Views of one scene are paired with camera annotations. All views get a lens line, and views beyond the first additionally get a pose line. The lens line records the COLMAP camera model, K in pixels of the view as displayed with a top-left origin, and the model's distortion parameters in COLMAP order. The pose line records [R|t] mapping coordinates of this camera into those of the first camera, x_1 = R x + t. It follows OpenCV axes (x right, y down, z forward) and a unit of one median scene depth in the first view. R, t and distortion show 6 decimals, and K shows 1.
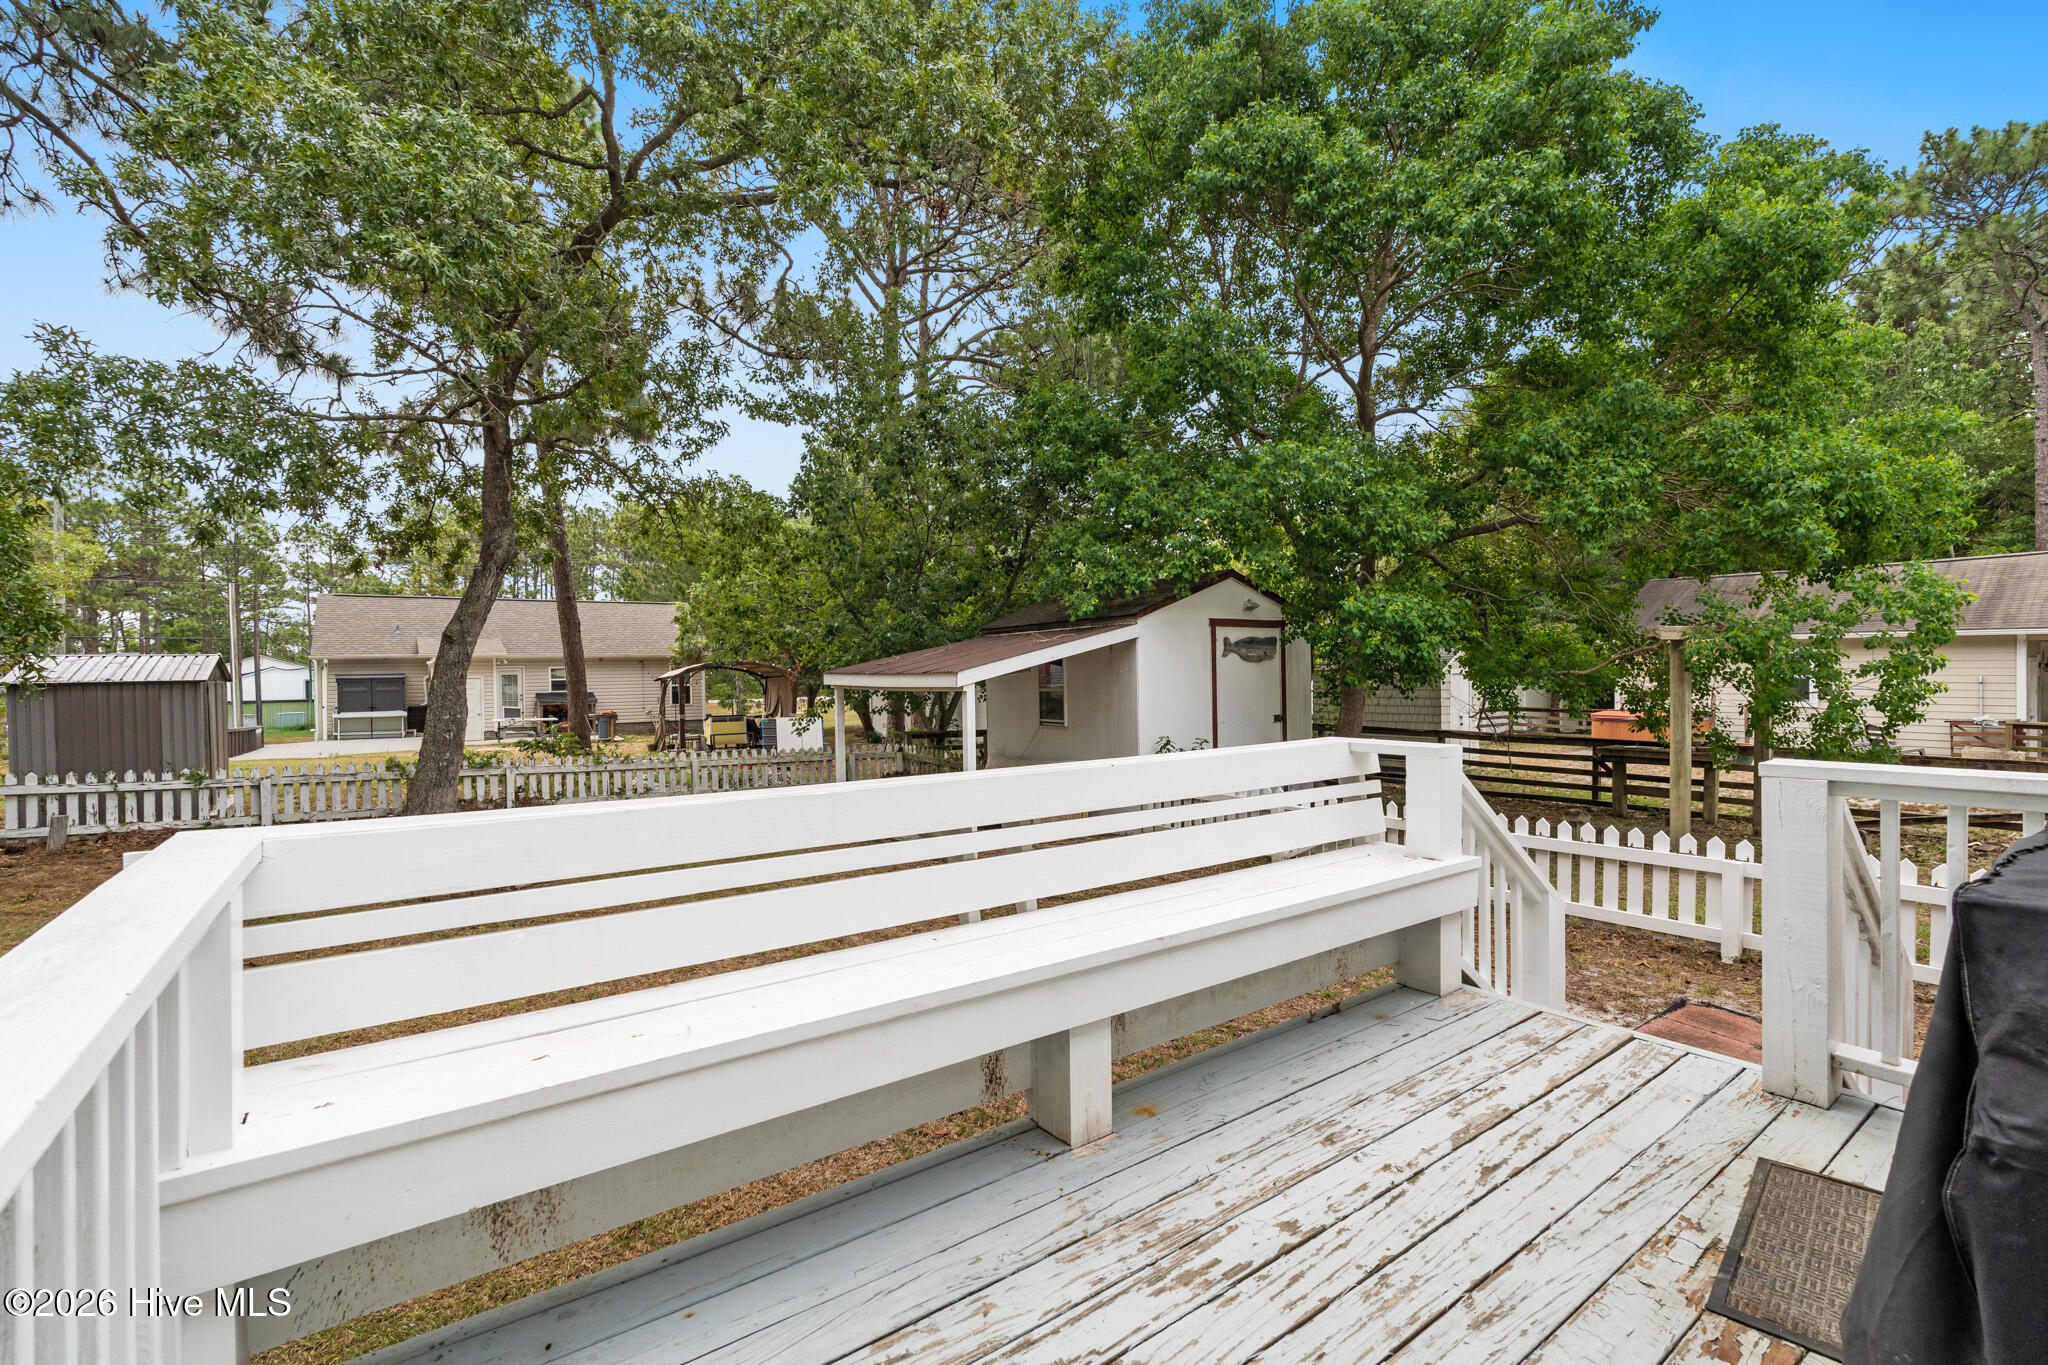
lens RADIAL K [[894.1, 0, 1024.5], [0, 894.1, 680.6], [0, 0, 1]] dist [0.000669, -0.000225]
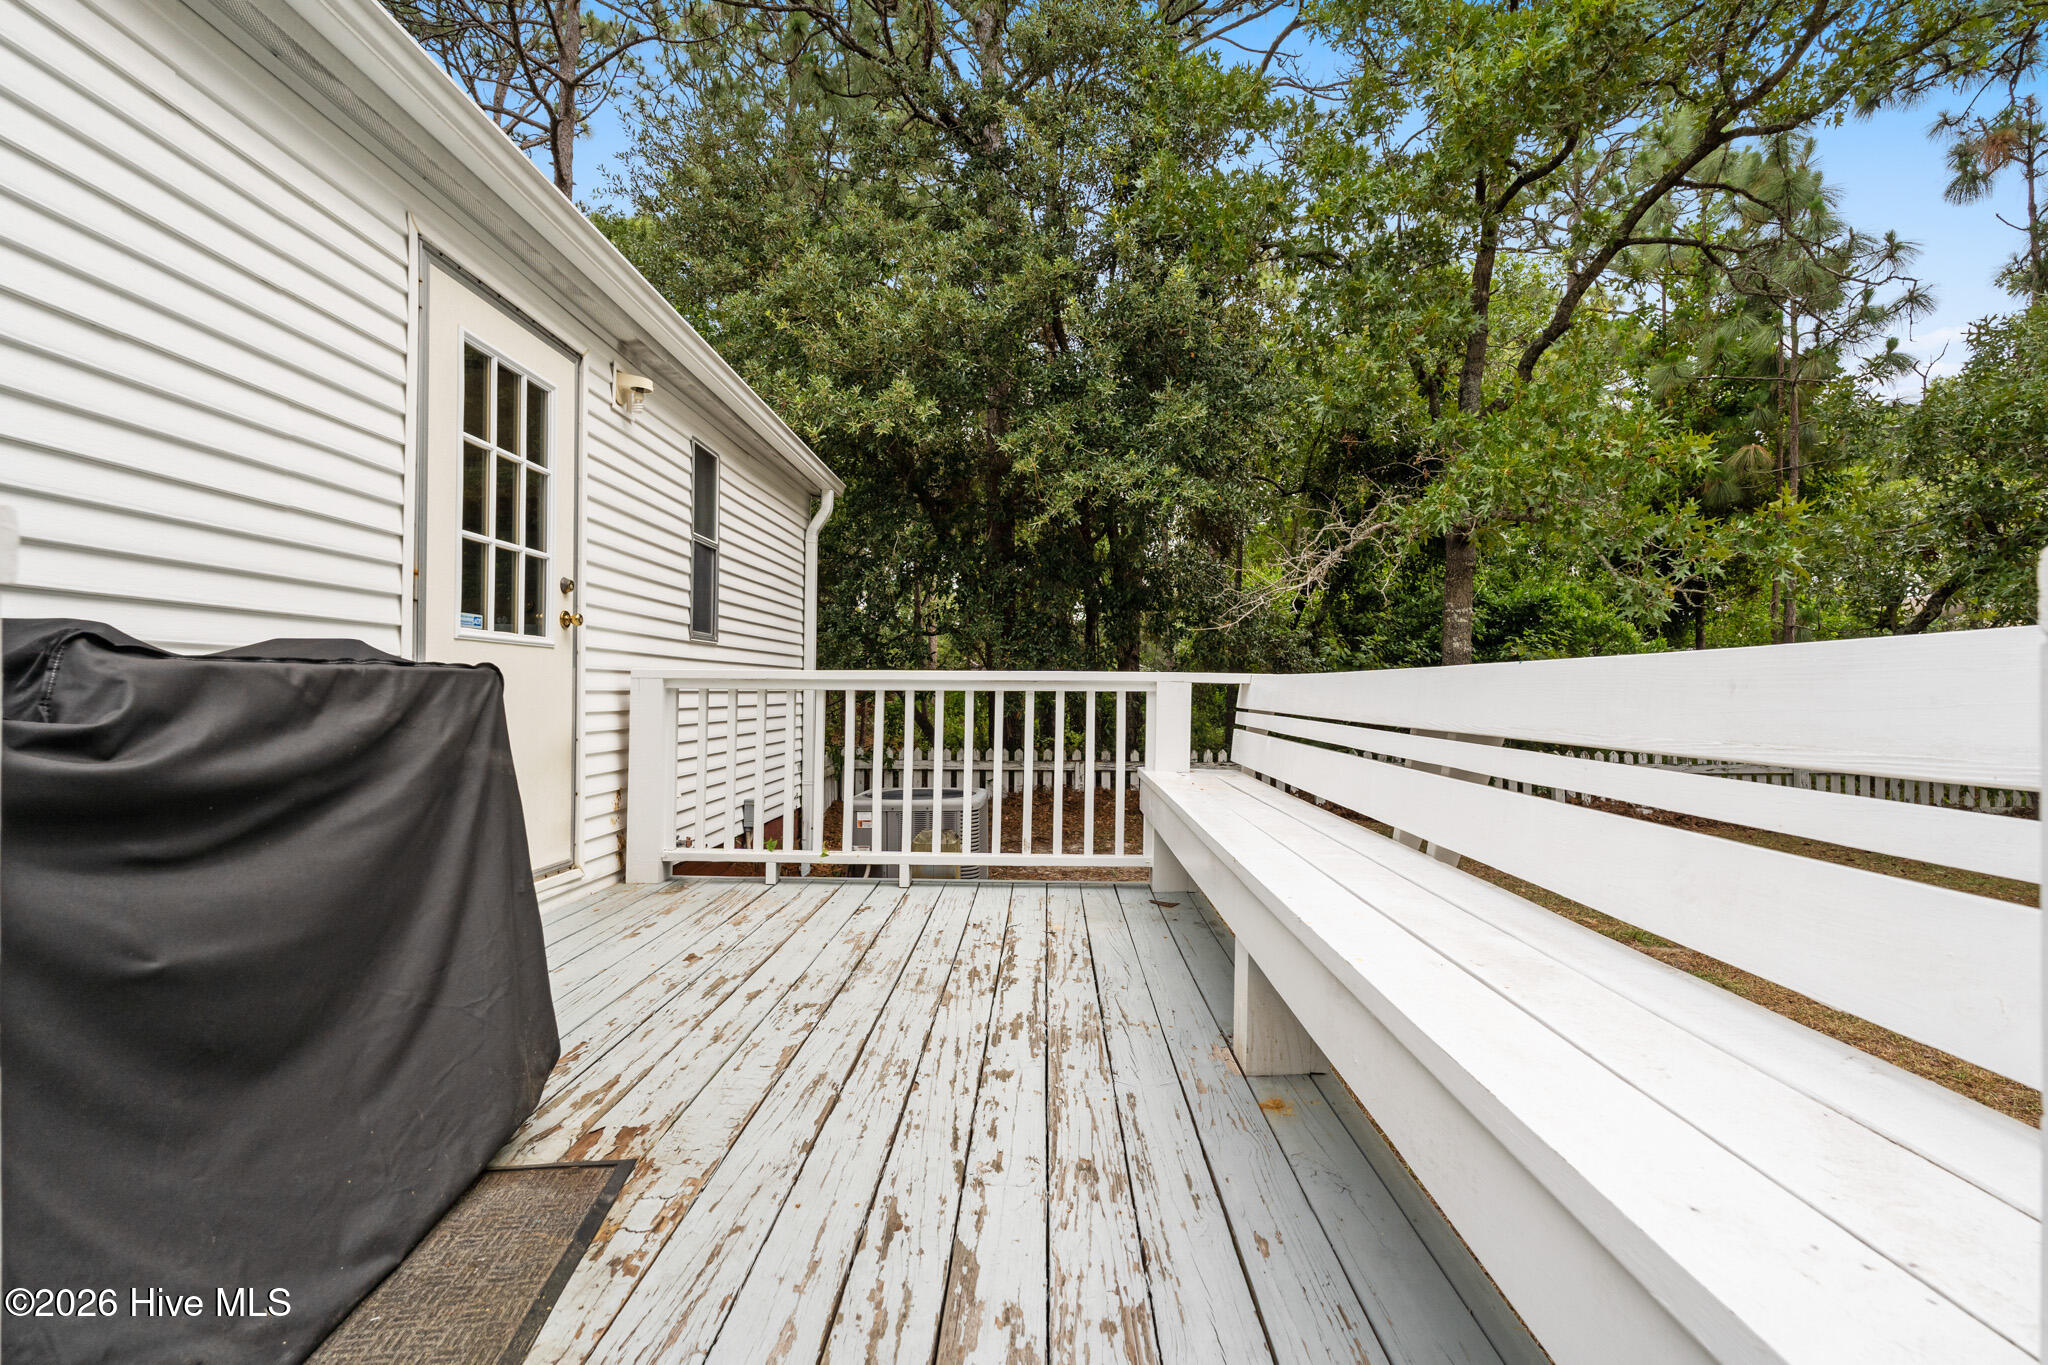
lens RADIAL K [[894.1, 0, 1022.9], [0, 894.1, 683.9], [0, 0, 1]] dist [0.000669, -0.000225]
pose [[-0.603327, 0.002742, -0.797489, 1.085104], [-0.005459, 0.999956, 0.007568, 0.159657], [0.797475, 0.008920, -0.603286, 1.618766]]
